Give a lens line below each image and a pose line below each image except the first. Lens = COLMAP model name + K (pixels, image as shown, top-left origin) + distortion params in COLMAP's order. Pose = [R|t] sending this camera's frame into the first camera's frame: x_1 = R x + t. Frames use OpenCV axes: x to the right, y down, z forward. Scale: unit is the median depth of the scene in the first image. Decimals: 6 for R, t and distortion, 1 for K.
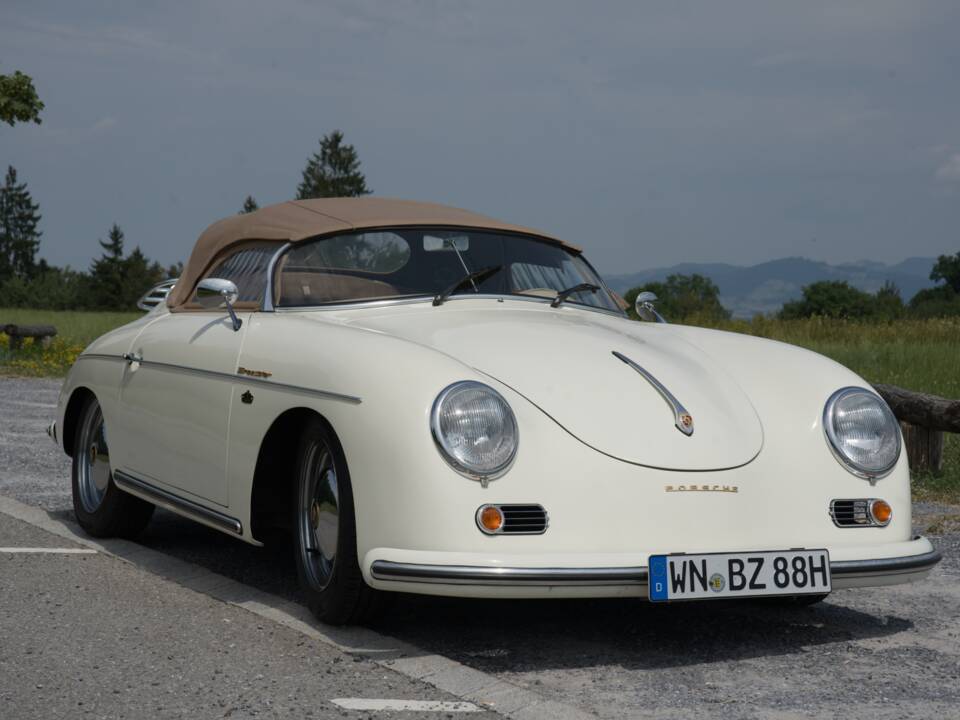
lens RADIAL K [[2044.7, 0, 477.2], [0, 2044.7, 357.7], [0, 0, 1]] dist [0.293544, 0.000000]
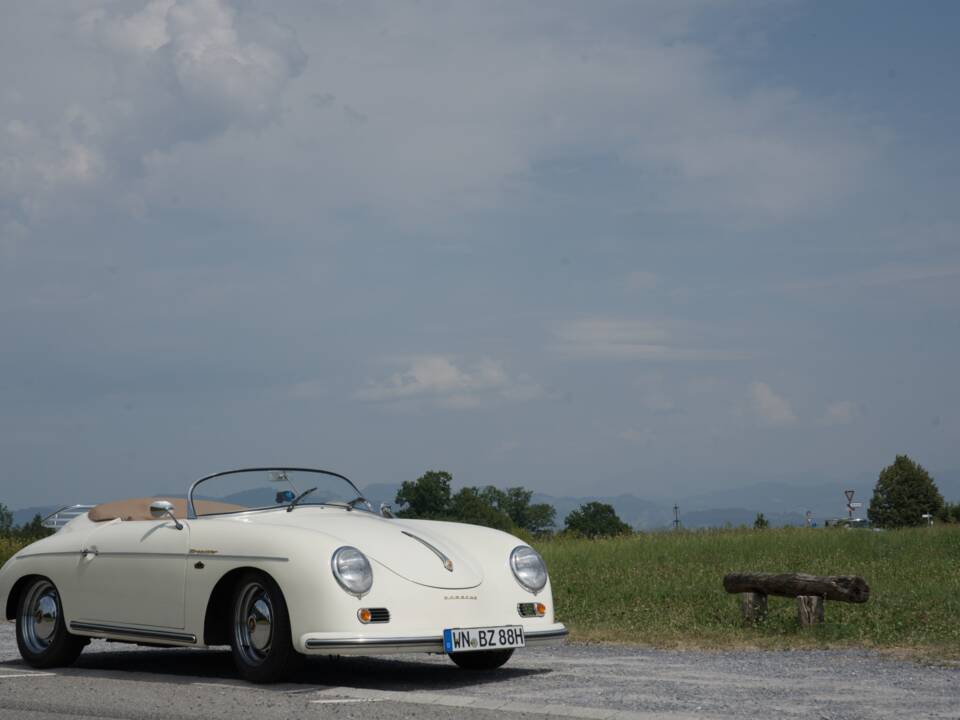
lens RADIAL K [[2044.7, 0, 475.5], [0, 2044.7, 358.6], [0, 0, 1]] dist [0.293544, 0.000000]
pose [[0.965670, -0.010619, 0.259555, -0.368294], [0.039512, 0.993543, -0.106356, 0.043626], [-0.256750, 0.112961, 0.959854, -0.879877]]
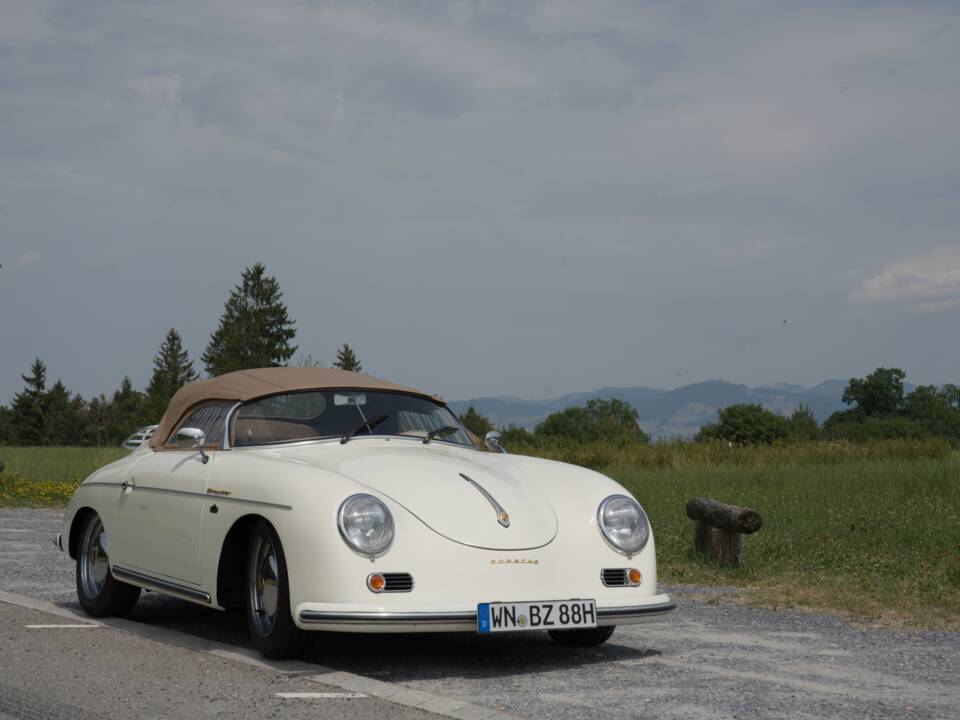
lens RADIAL K [[2044.7, 0, 479.7], [0, 2044.7, 362.2], [0, 0, 1]] dist [0.293544, 0.000000]
pose [[0.999160, -0.012725, 0.038959, 0.023989], [0.015014, 0.998143, -0.059043, 0.004535], [-0.038135, 0.059579, 0.997495, -0.520216]]
